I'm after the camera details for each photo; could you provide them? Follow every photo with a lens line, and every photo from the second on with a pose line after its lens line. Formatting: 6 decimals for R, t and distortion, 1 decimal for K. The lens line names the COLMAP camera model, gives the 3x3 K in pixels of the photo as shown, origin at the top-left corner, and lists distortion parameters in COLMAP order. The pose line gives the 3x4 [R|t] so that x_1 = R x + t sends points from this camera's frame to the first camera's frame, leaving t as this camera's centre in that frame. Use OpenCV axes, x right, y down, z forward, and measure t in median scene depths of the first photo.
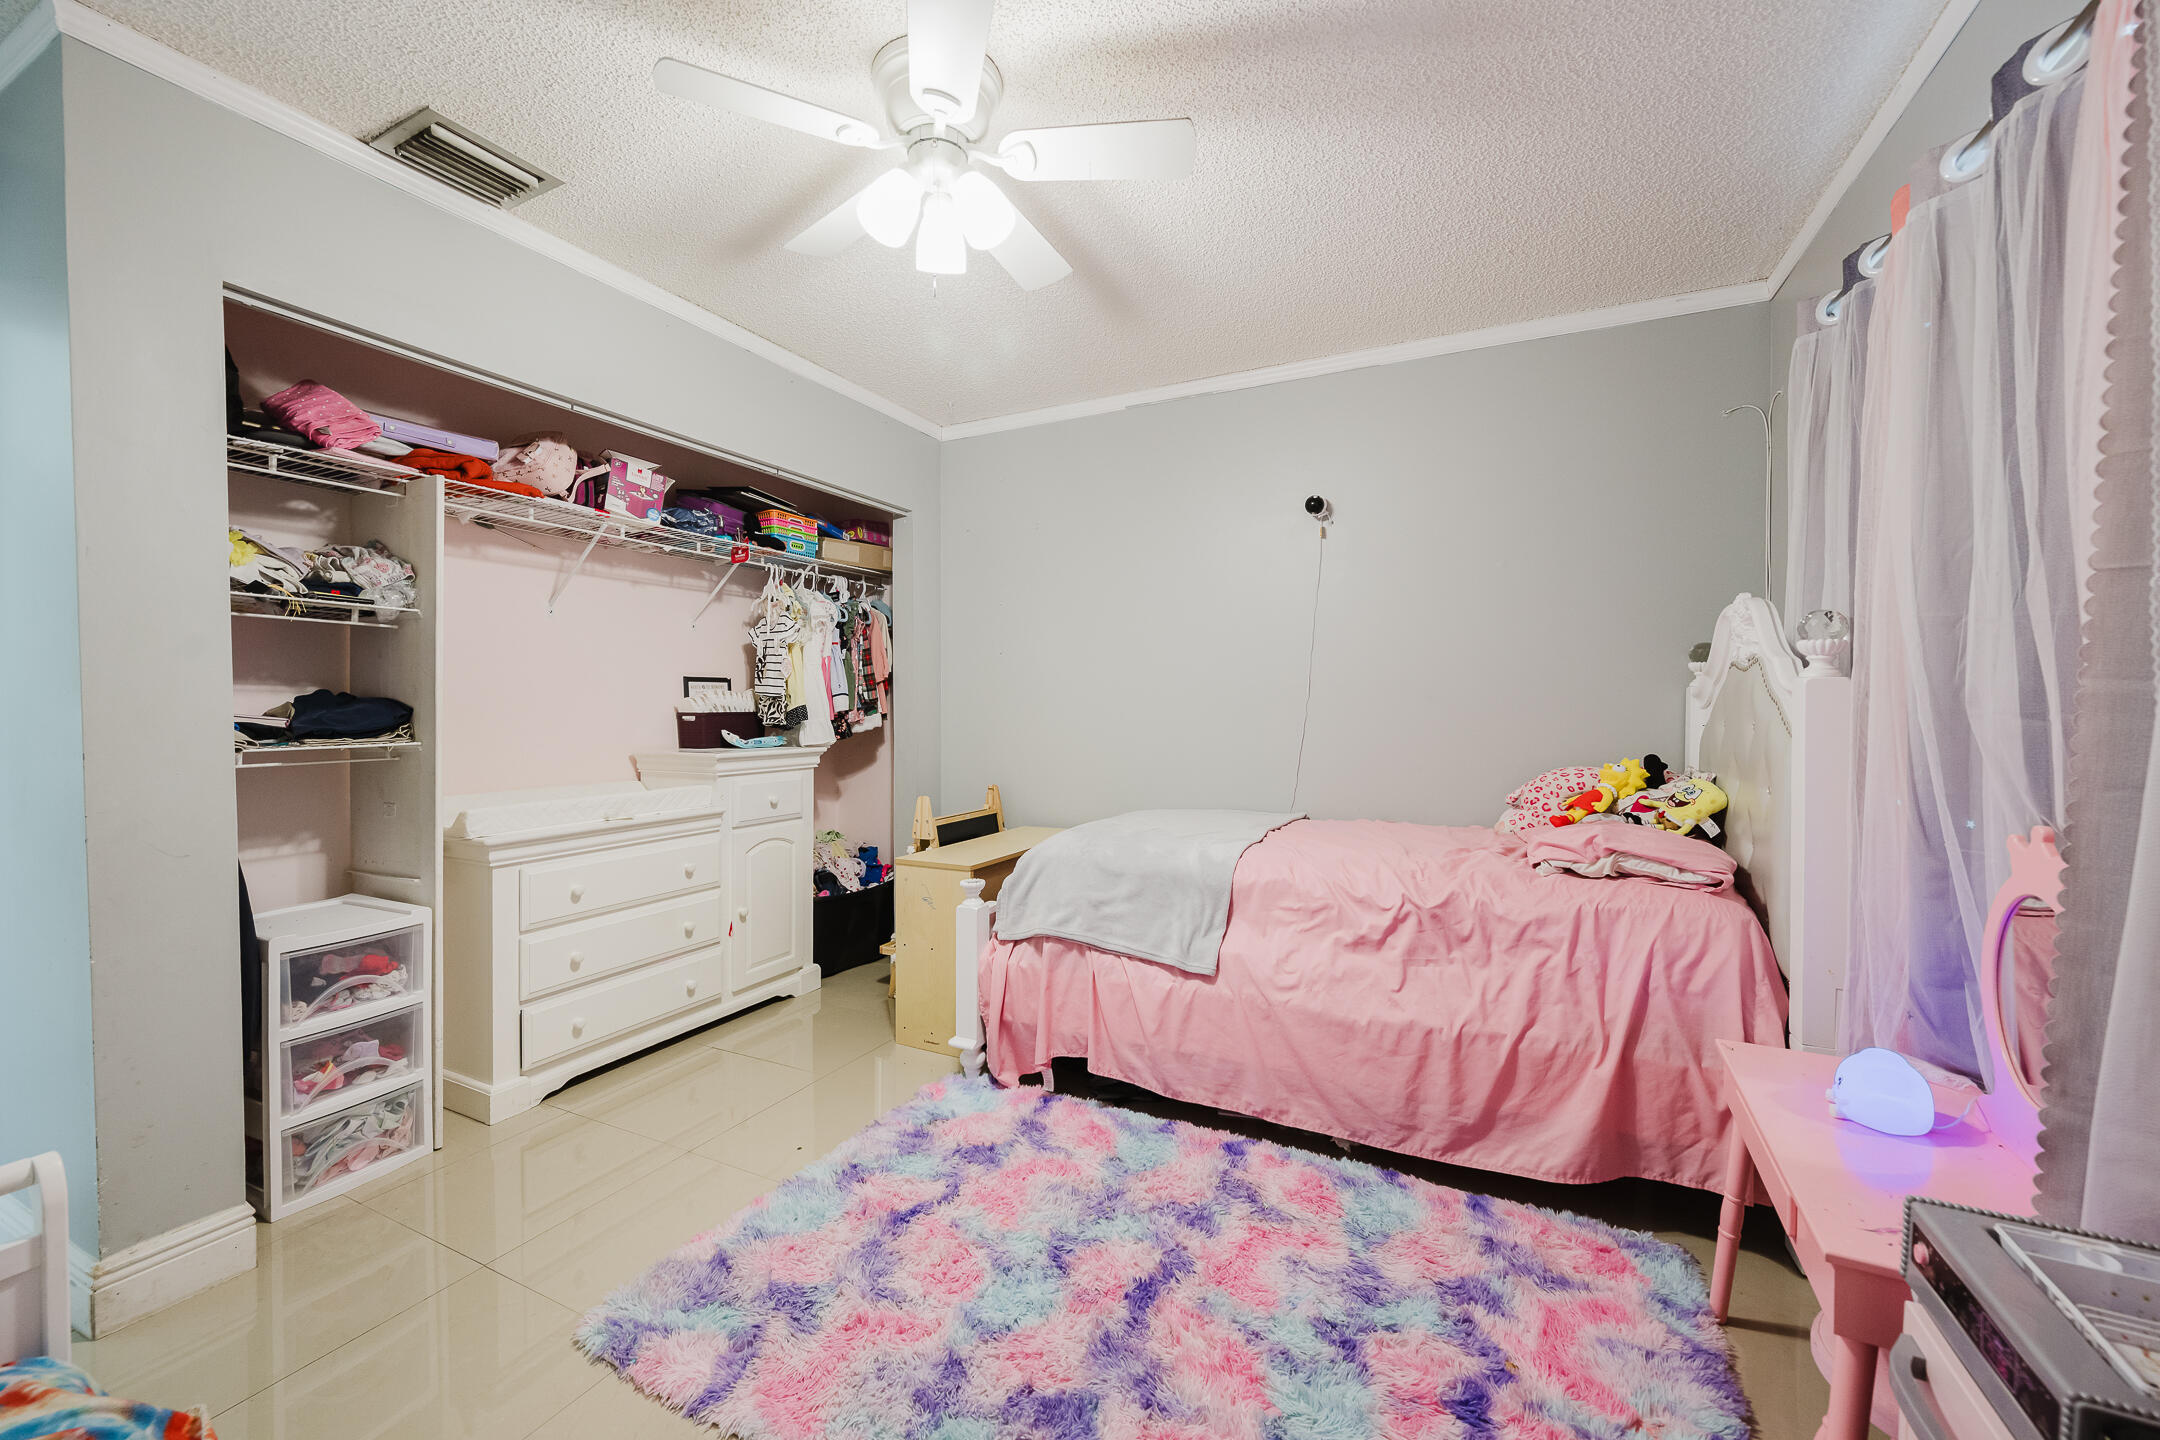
lens RADIAL K [[841.8, 0, 1056.7], [0, 841.8, 700.2], [0, 0, 1]] dist [0.000747, 0.000000]
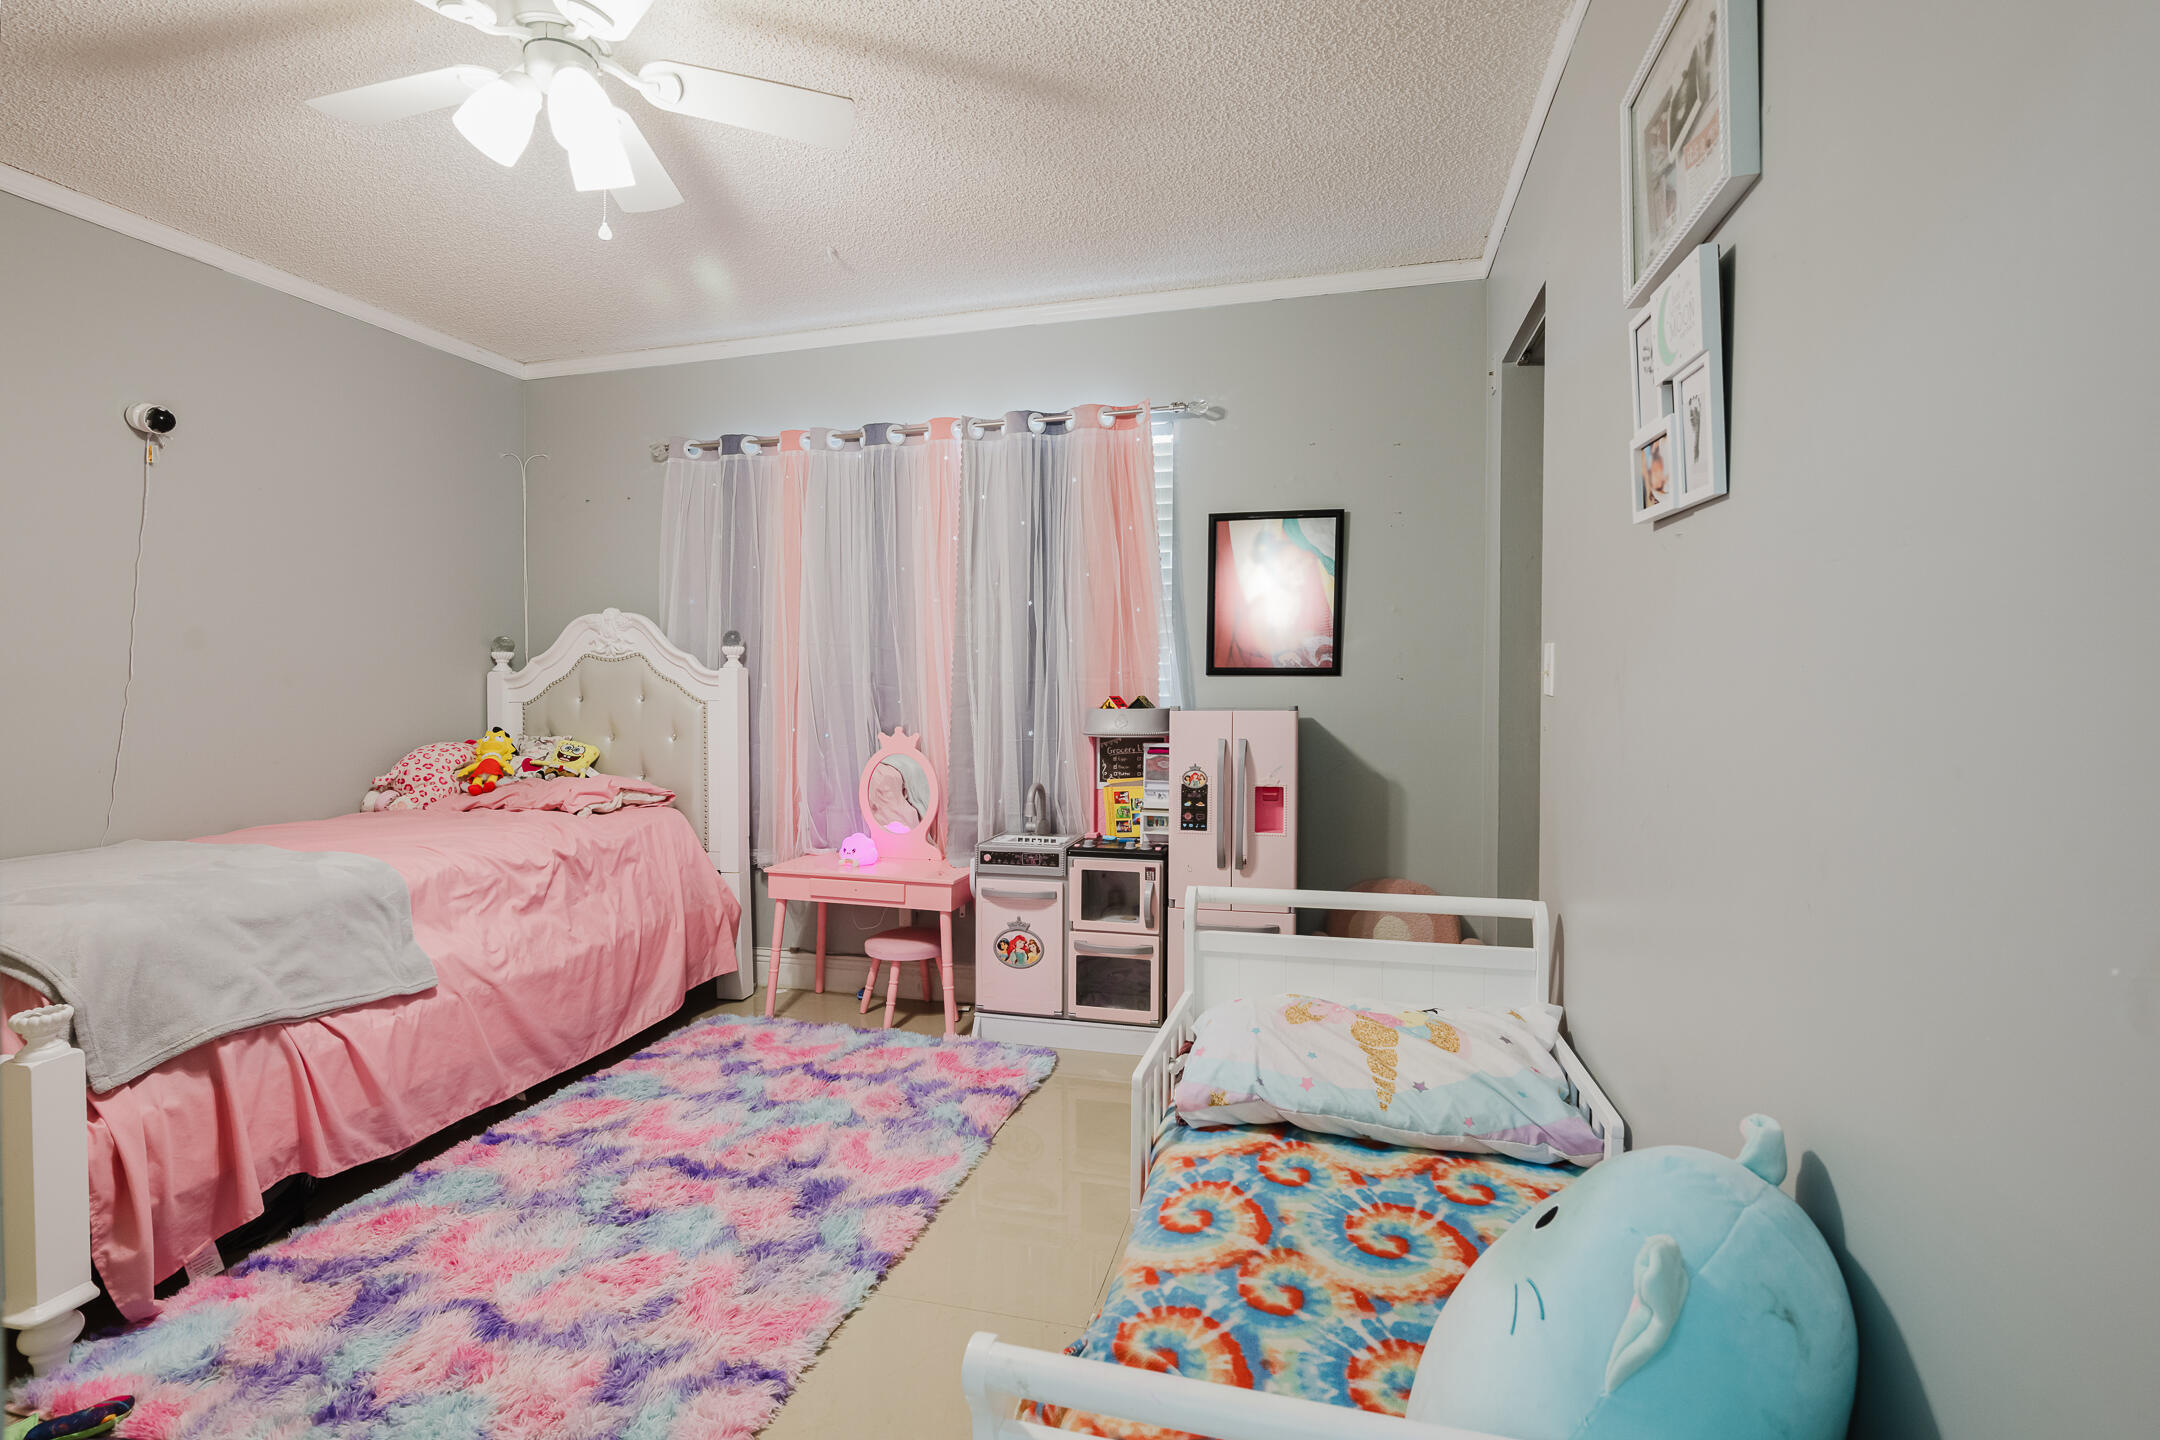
lens RADIAL K [[1001.7, 0, 1074.9], [0, 1001.7, 708.5], [0, 0, 1]] dist [-0.002156, -0.000353]
pose [[-0.207191, -0.023667, 0.978014, -1.113977], [0.008156, 0.999631, 0.025918, 0.009080], [-0.978267, 0.013347, -0.206921, 0.613821]]
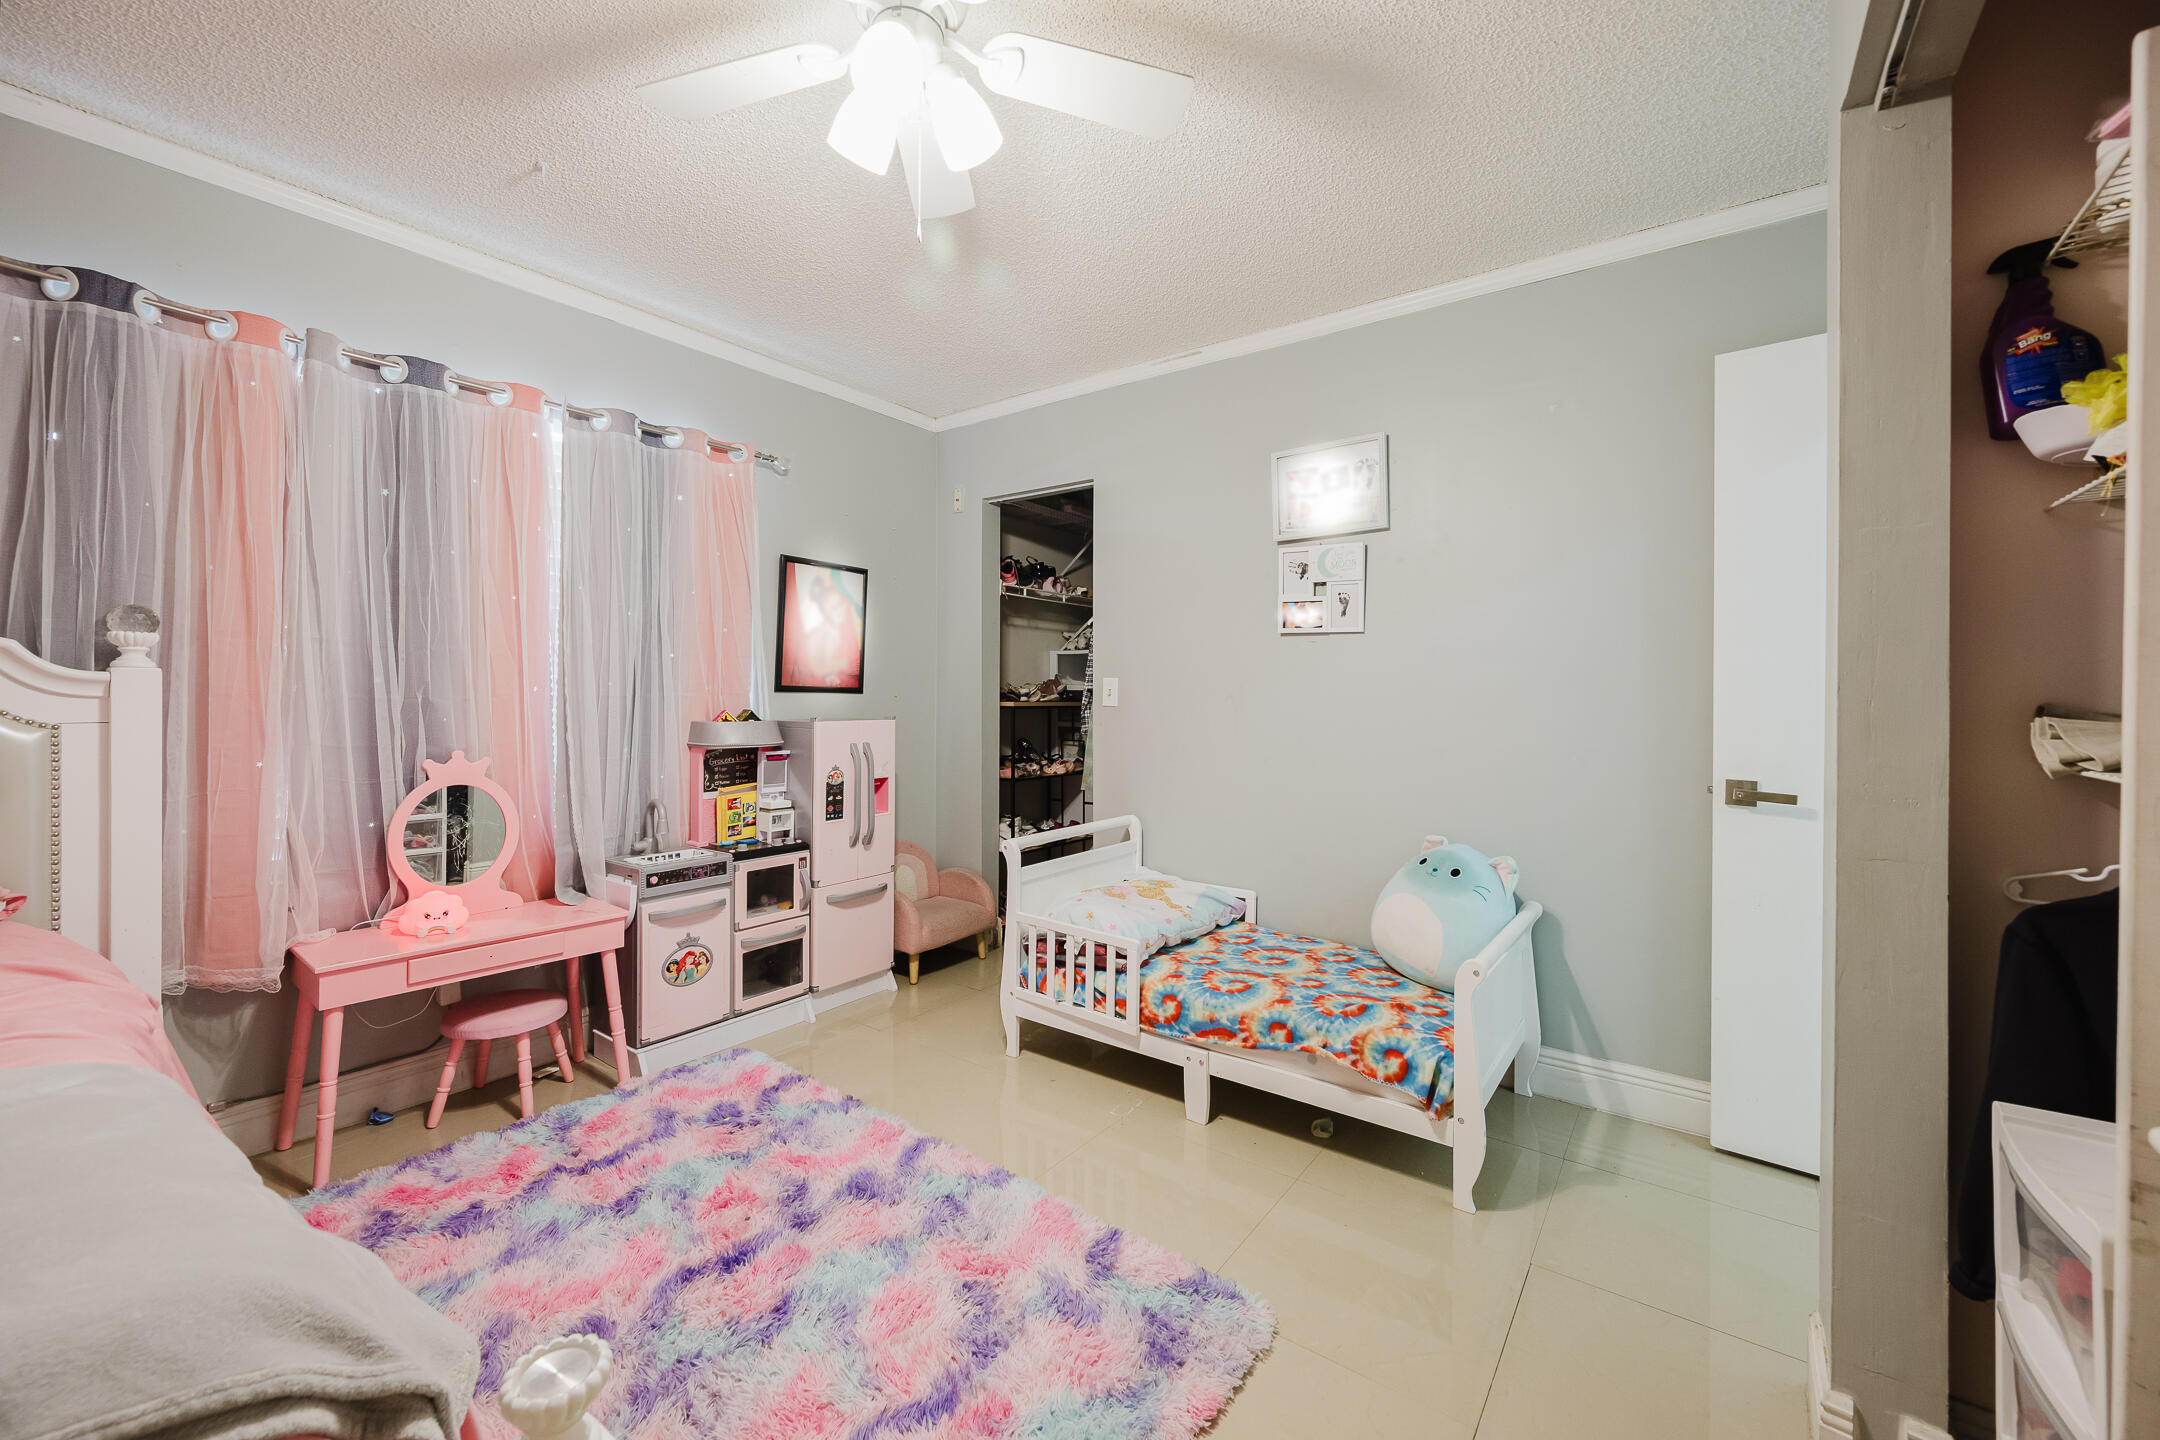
lens RADIAL K [[849.8, 0, 1080.8], [0, 849.8, 709.3], [0, 0, 1]] dist [-0.000377, -0.000172]
pose [[-0.987095, -0.001635, 0.160126, -0.388376], [0.000404, 0.999919, 0.012700, 0.011643], [-0.160134, 0.012601, -0.987015, 1.570156]]
